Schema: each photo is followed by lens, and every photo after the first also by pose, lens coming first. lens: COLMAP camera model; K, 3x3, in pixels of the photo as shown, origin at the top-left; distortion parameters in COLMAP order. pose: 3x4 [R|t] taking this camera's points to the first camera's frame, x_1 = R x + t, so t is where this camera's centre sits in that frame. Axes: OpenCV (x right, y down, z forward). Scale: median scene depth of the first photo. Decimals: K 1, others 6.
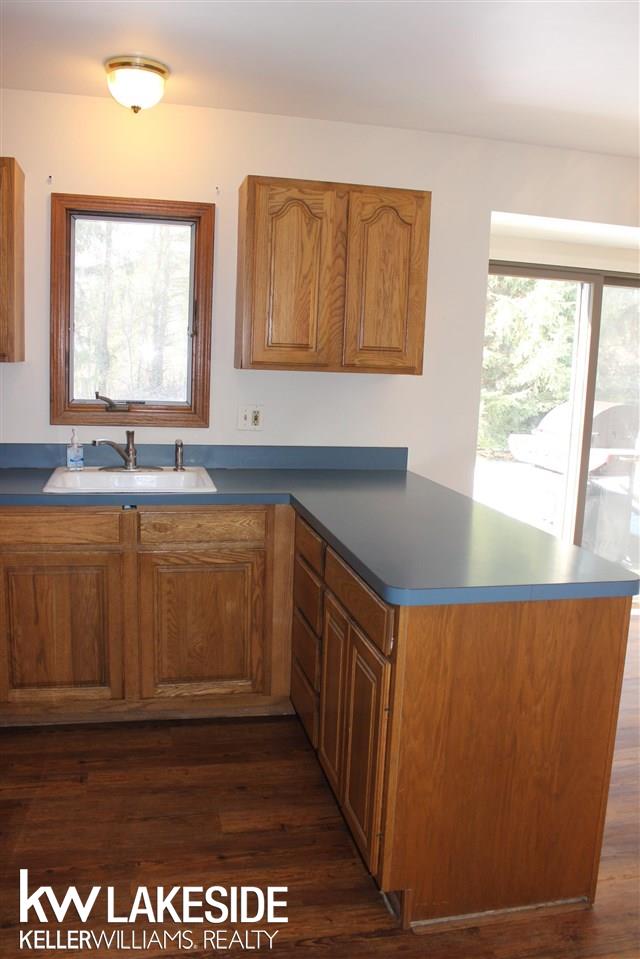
lens RADIAL K [[797.8, 0, 320.6], [0, 797.8, 463.1], [0, 0, 1]] dist [-0.065263, 0.005285]
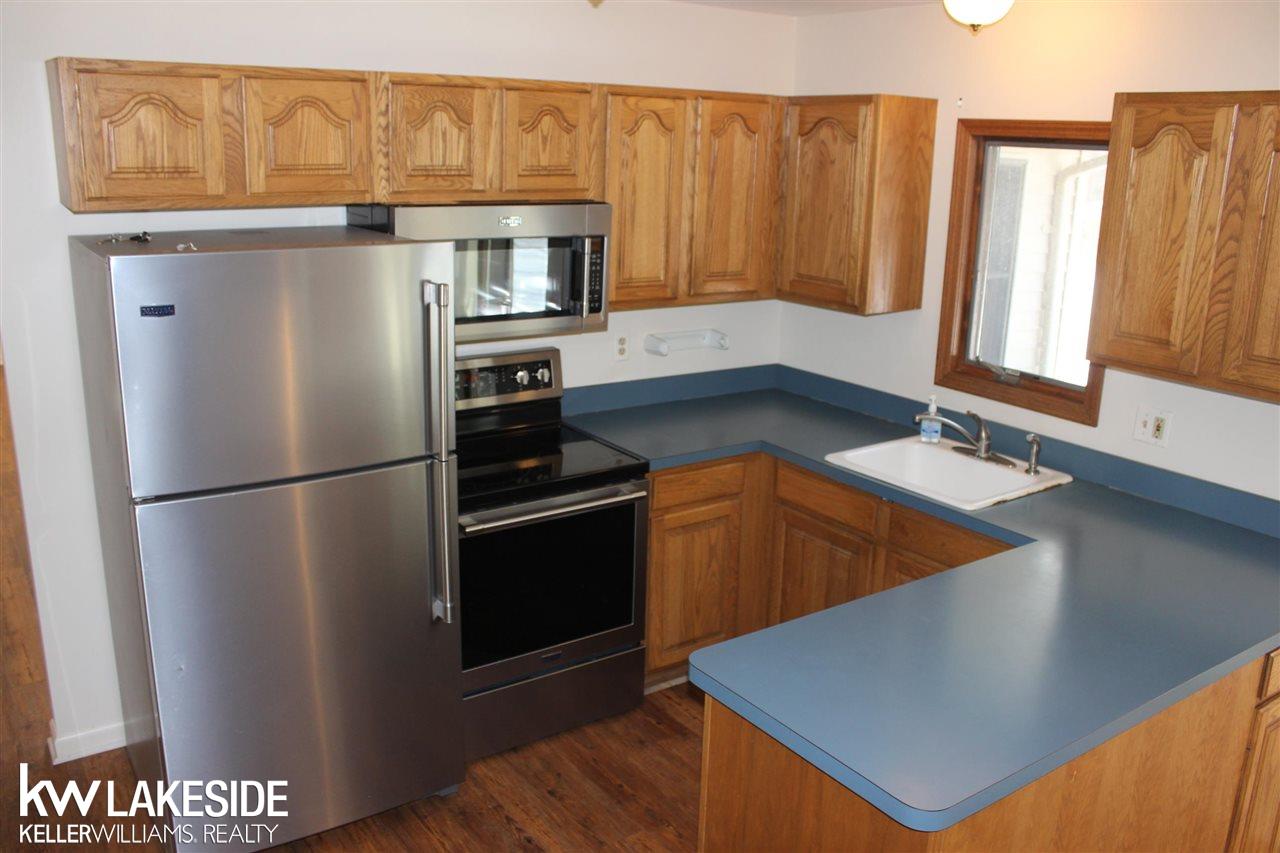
lens RADIAL K [[1064.8, 0, 640.0], [0, 1064.8, 426.5], [0, 0, 1]] dist [-0.065263, 0.005285]
pose [[0.372708, 0.218539, -0.901848, 0.627516], [-0.135445, 0.974276, 0.180114, -0.176510], [0.918011, 0.055021, 0.392720, 0.249679]]
